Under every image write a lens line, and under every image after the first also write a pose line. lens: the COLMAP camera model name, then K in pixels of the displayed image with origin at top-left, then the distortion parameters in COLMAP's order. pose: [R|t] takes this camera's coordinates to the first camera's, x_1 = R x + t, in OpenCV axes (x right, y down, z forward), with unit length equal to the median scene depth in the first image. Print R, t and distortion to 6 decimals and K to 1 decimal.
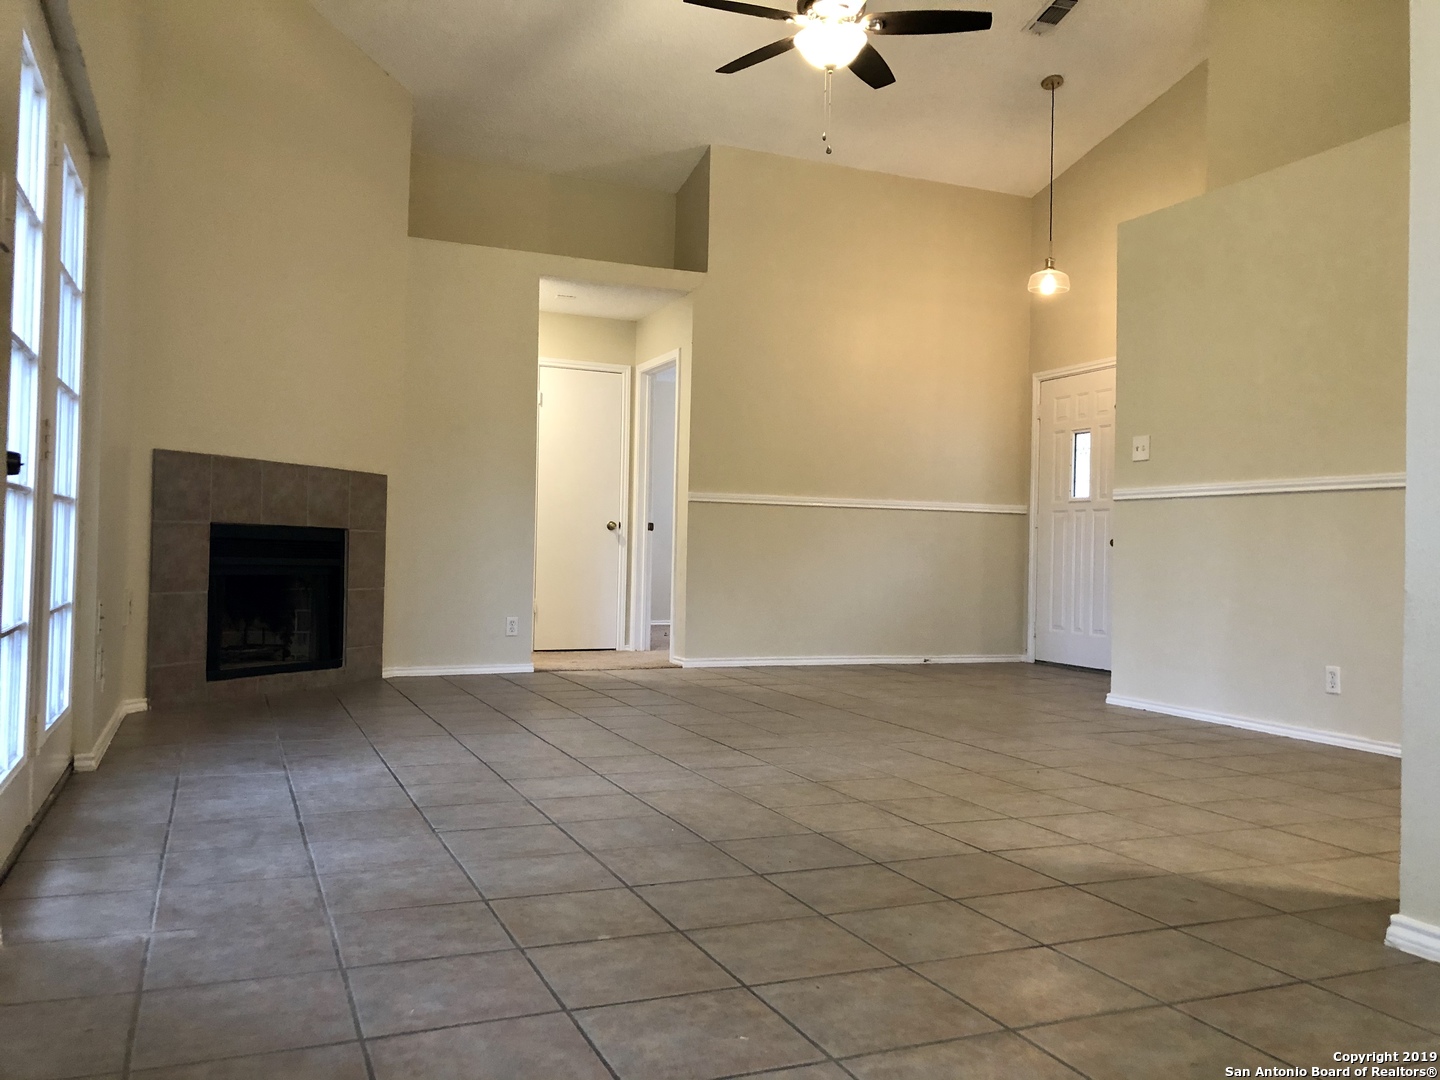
lens RADIAL K [[1203.1, 0, 730.3], [0, 1203.1, 544.4], [0, 0, 1]] dist [0.046670, -0.036706]
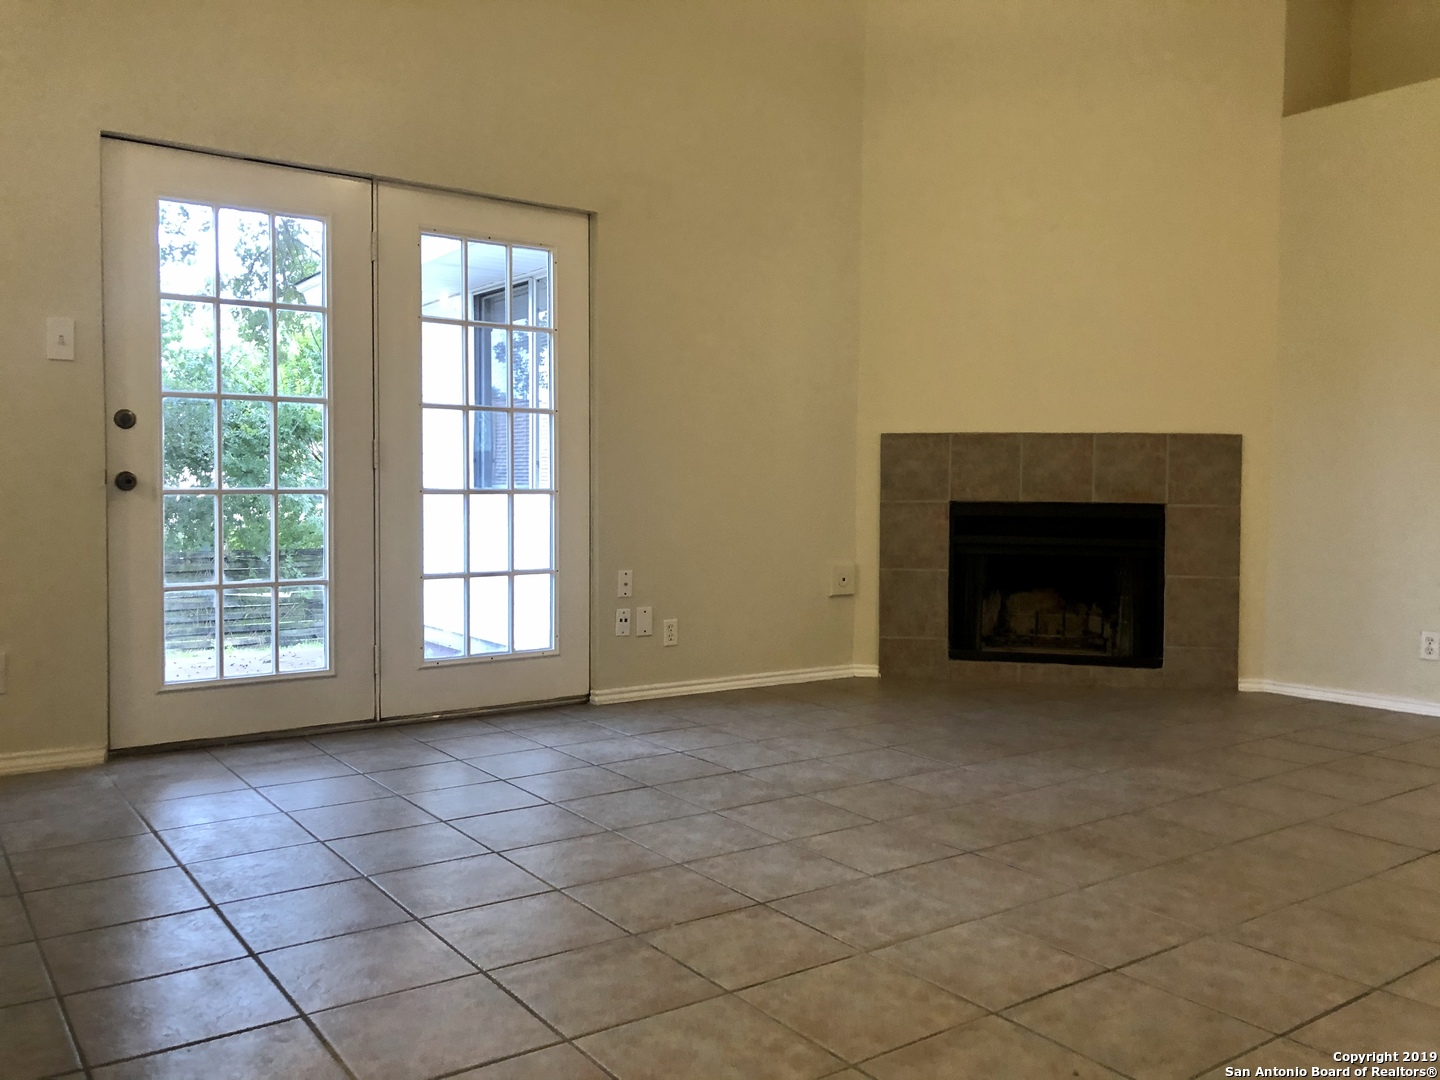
lens RADIAL K [[1203.1, 0, 695.6], [0, 1203.1, 535.6], [0, 0, 1]] dist [0.046670, -0.036706]
pose [[0.215606, 0.020317, -0.976269, 0.495325], [0.002358, 0.999770, 0.021327, -0.011334], [0.976477, -0.006900, 0.215509, 0.579068]]
